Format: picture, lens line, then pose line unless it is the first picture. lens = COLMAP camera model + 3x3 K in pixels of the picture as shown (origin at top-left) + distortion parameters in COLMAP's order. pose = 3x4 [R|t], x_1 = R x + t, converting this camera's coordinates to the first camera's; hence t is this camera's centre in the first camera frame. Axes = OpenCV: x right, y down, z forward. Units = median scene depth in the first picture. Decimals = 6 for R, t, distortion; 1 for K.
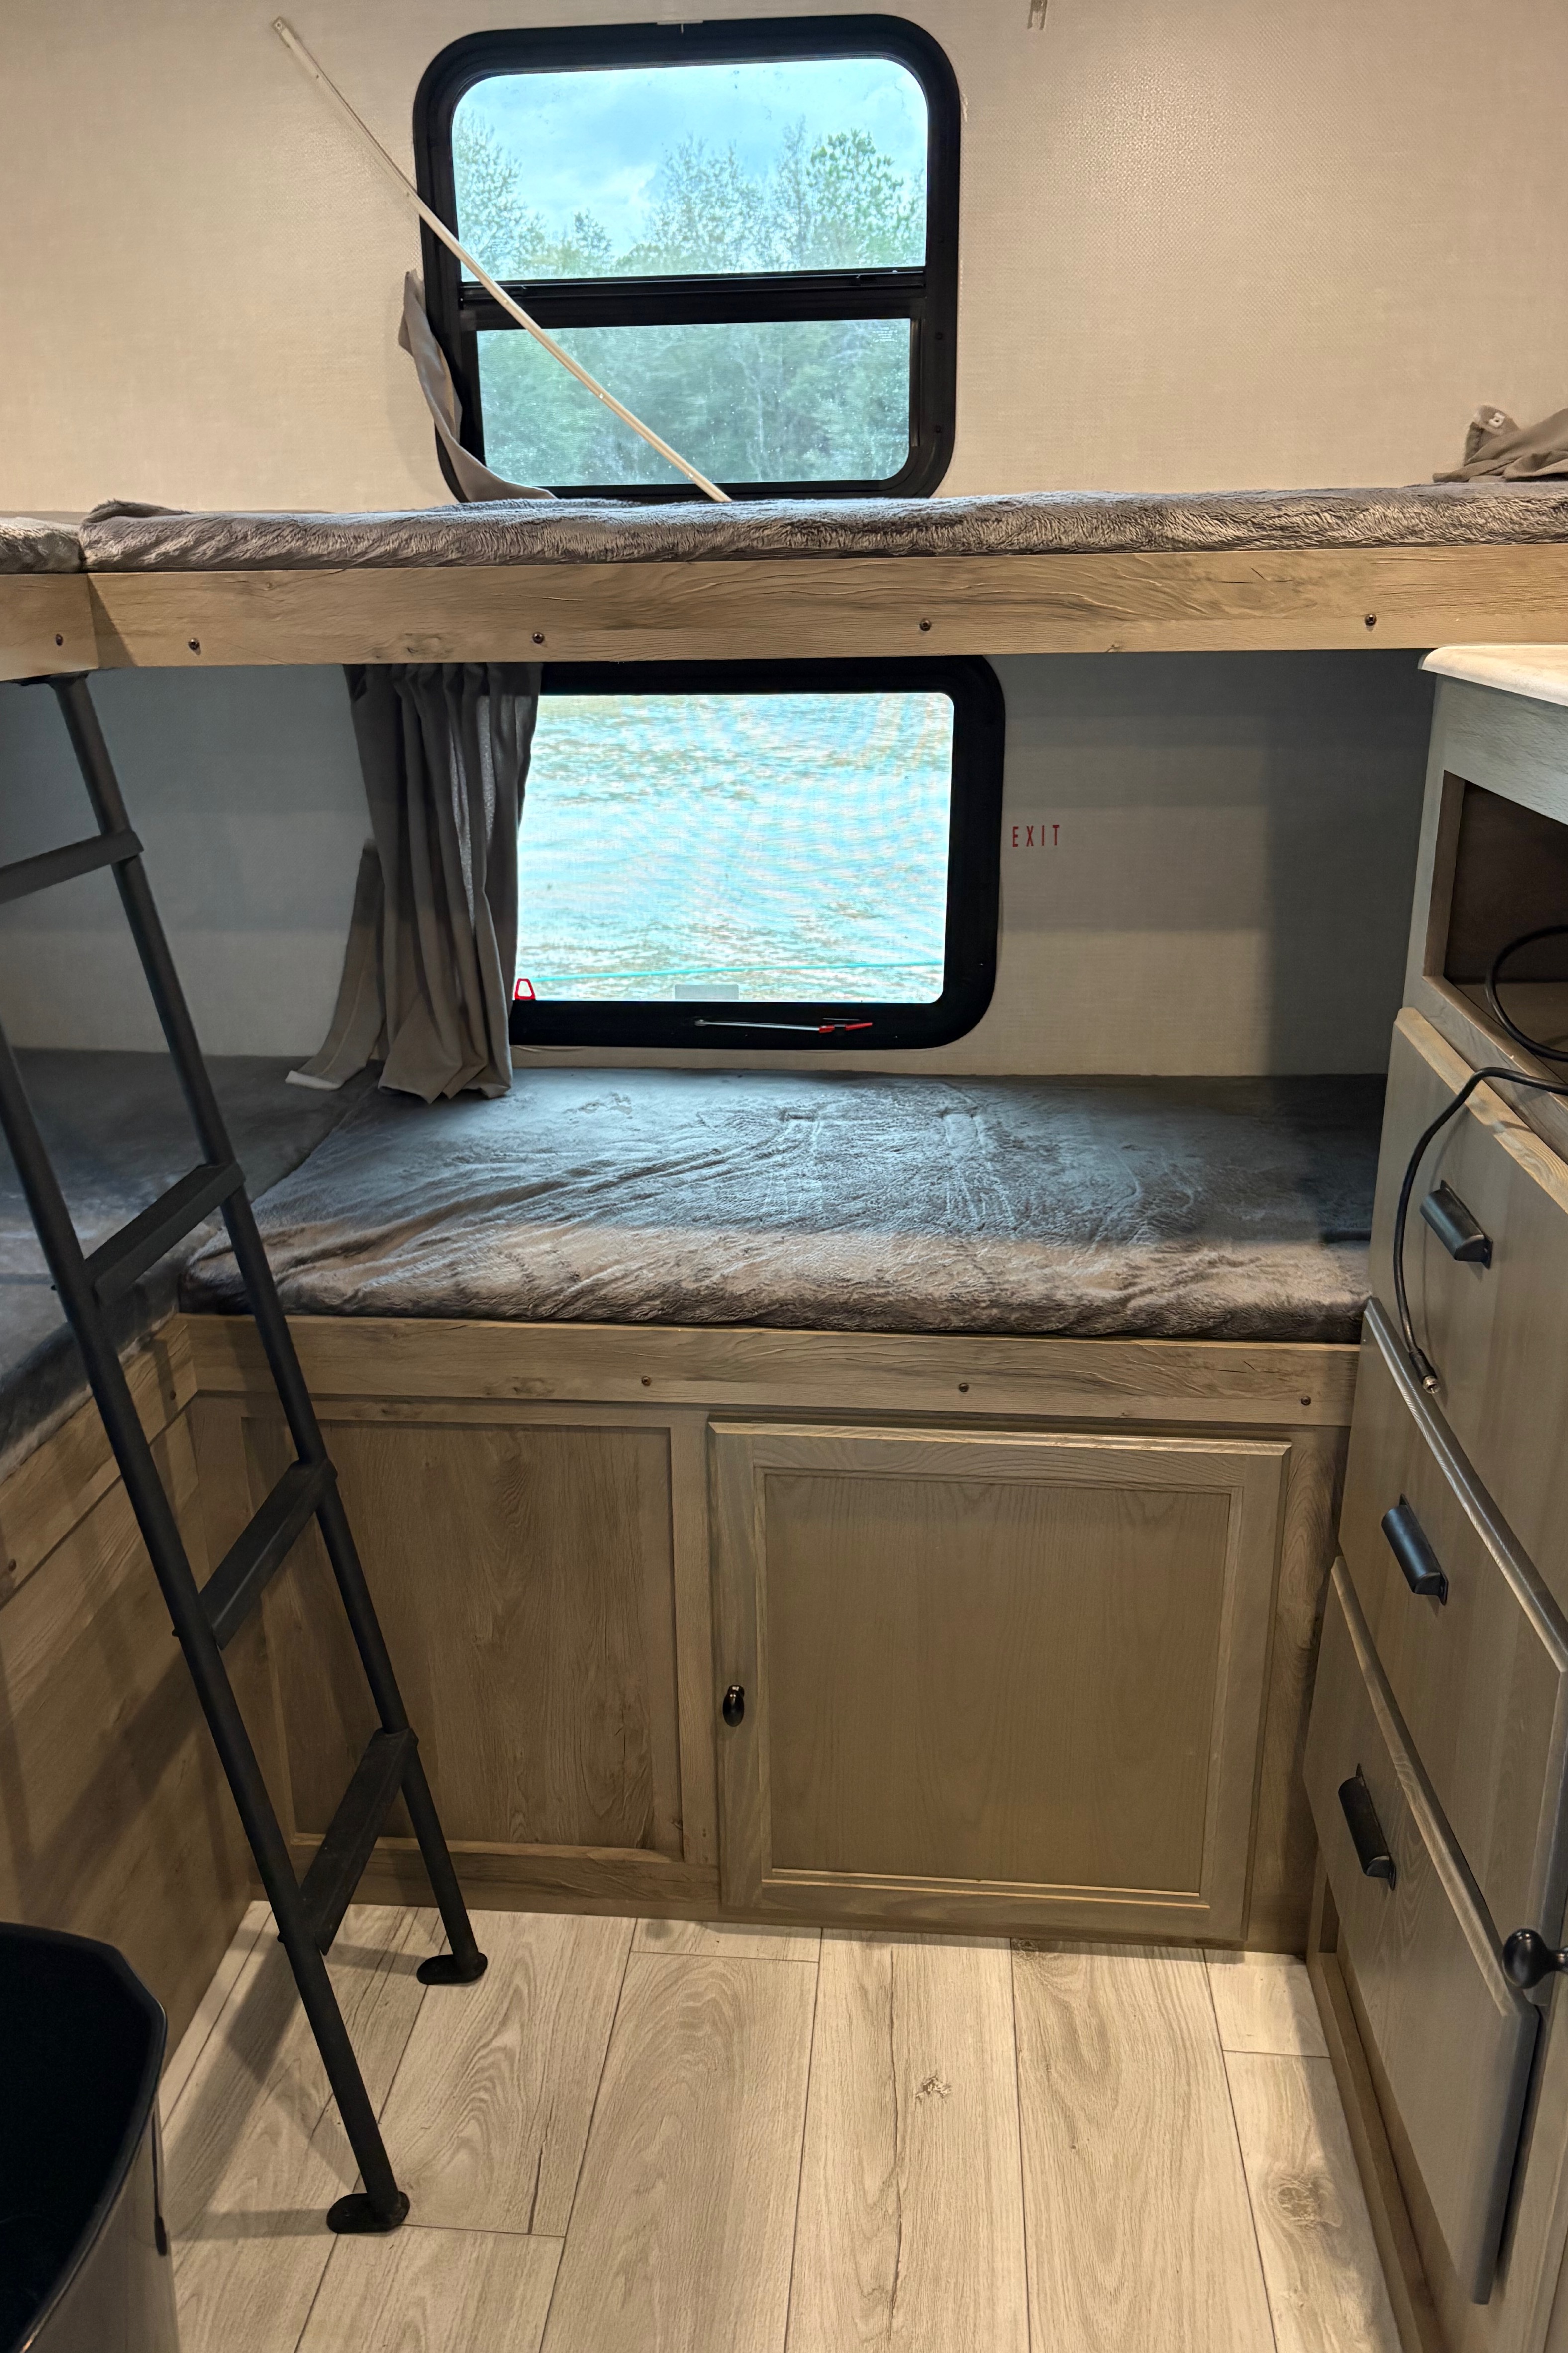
lens RADIAL K [[1781.4, 0, 770.2], [0, 1781.4, 1160.5], [0, 0, 1]] dist [0.036663, -0.034975]
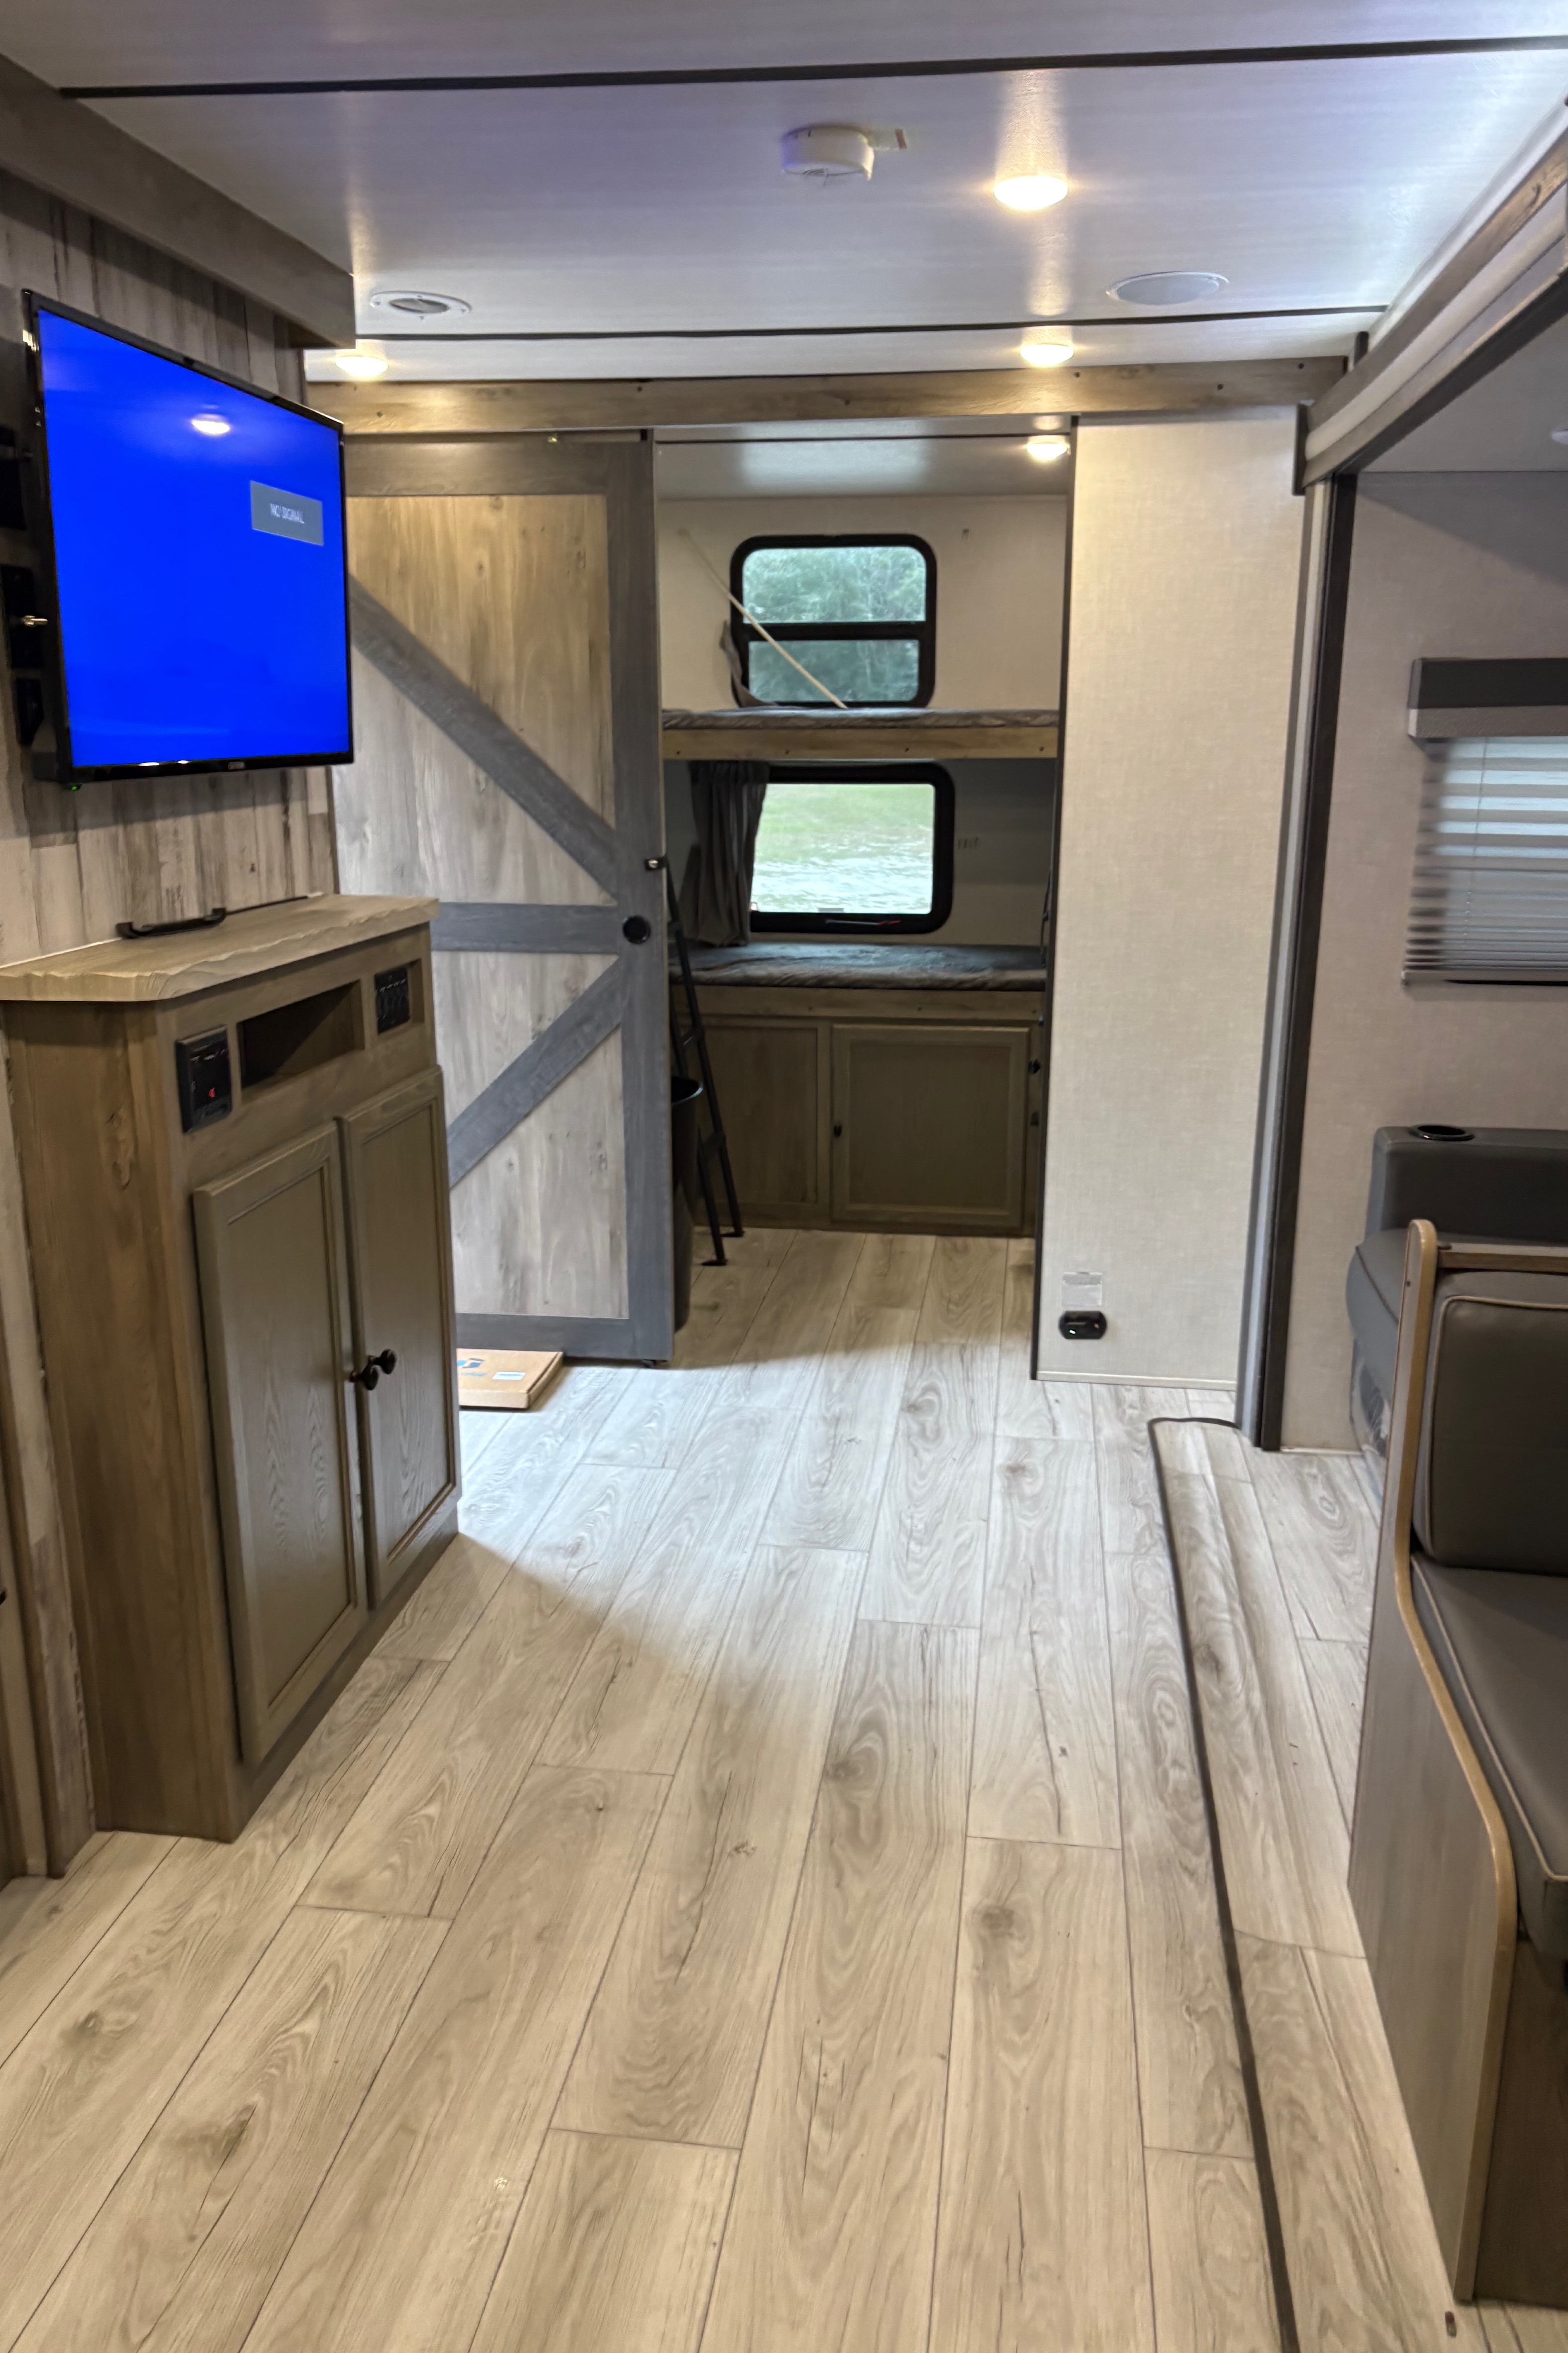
lens RADIAL K [[1781.4, 0, 800.9], [0, 1781.4, 1183.0], [0, 0, 1]] dist [0.036663, -0.034975]
pose [[0.998985, 0.028277, -0.035073, 0.171370], [-0.031167, 0.995909, -0.084816, 0.138904], [0.032531, 0.085823, 0.995779, -0.373749]]
